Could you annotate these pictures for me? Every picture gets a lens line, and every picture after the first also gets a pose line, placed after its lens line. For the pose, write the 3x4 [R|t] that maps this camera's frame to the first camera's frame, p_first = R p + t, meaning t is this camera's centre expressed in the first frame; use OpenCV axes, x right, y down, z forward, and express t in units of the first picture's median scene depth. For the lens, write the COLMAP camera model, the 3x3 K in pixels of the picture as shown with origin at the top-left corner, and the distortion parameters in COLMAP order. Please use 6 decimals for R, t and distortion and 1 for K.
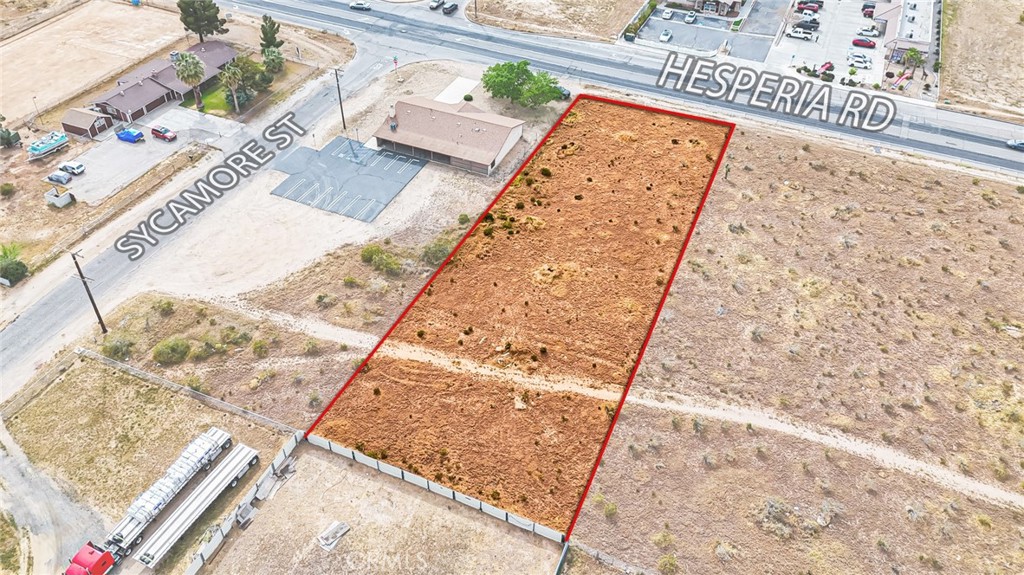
lens RADIAL K [[744.4, 0, 512.0], [0, 744.4, 287.5], [0, 0, 1]] dist [0.032307, -0.007693]
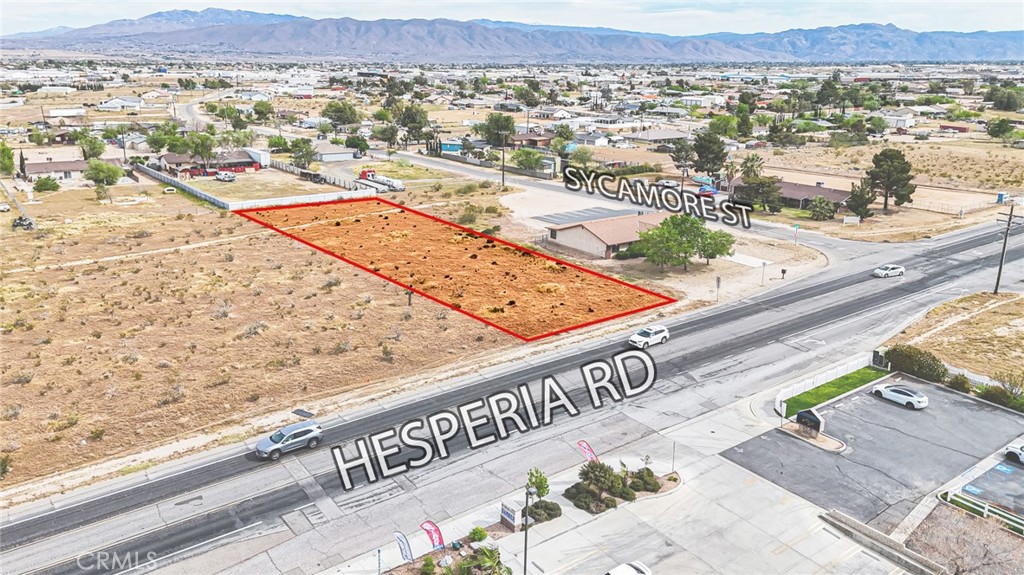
lens RADIAL K [[772.7, 0, 508.6], [0, 772.7, 254.2], [0, 0, 1]] dist [0.078853, -0.080458]
pose [[-0.492617, 0.198989, -0.847190, 0.875916], [-0.597047, 0.630984, 0.495373, -0.617539], [0.633137, 0.749842, -0.192028, 1.153095]]
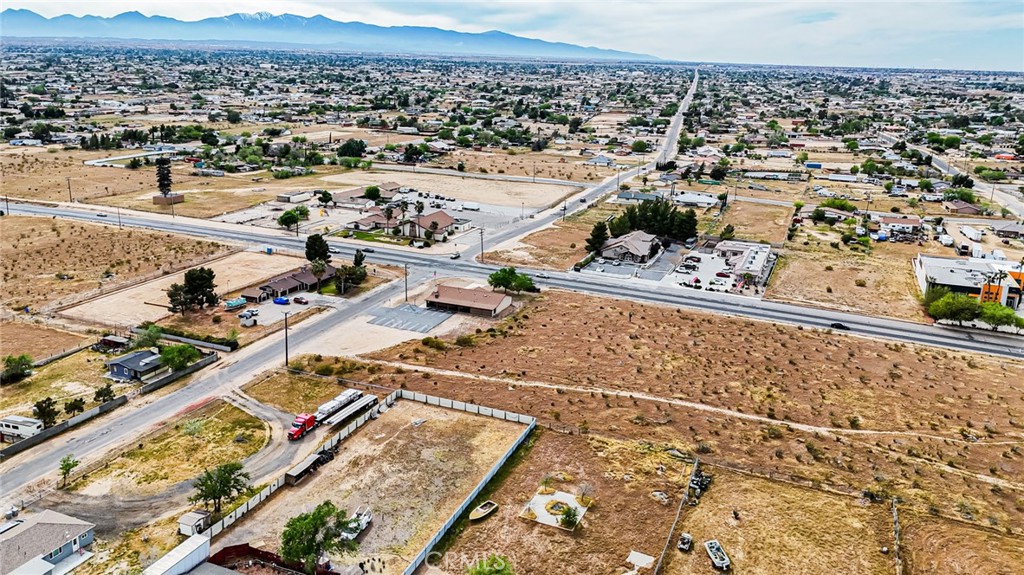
lens RADIAL K [[772.7, 0, 508.6], [0, 772.7, 254.2], [0, 0, 1]] dist [0.078853, -0.080458]
pose [[0.999889, 0.008575, 0.012211, -0.016331], [-0.001811, 0.882080, -0.471097, 0.546943], [-0.014811, 0.471022, 0.881997, -0.628763]]
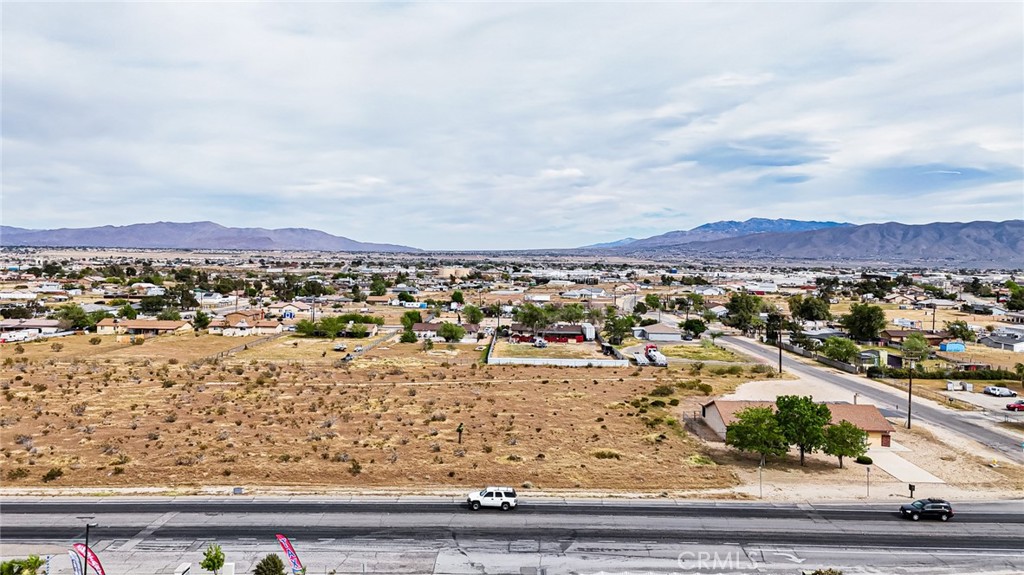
lens RADIAL K [[777.1, 0, 507.2], [0, 777.1, 245.6], [0, 0, 1]] dist [0.090215, -0.093704]
pose [[-0.921536, -0.027409, -0.387324, 0.560484], [-0.277656, 0.743826, 0.607973, -0.816290], [0.271438, 0.667812, -0.693072, 1.428054]]
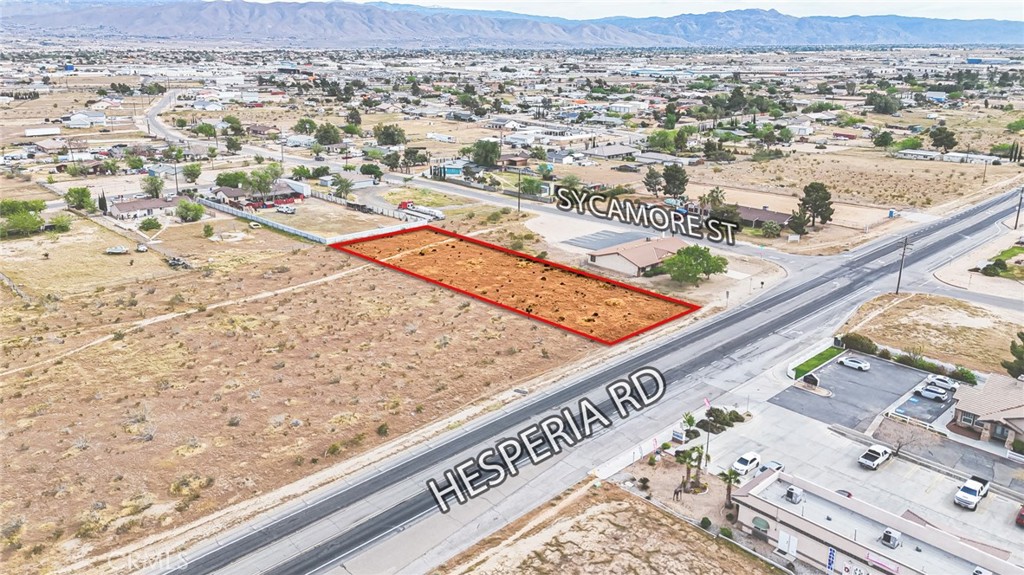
lens RADIAL K [[772.7, 0, 508.6], [0, 772.7, 254.2], [0, 0, 1]] dist [0.078853, -0.080458]
pose [[-0.379765, 0.232106, -0.895492, 1.292482], [-0.631717, 0.642099, 0.434330, -0.682266], [0.675805, 0.730641, -0.097221, 1.000929]]
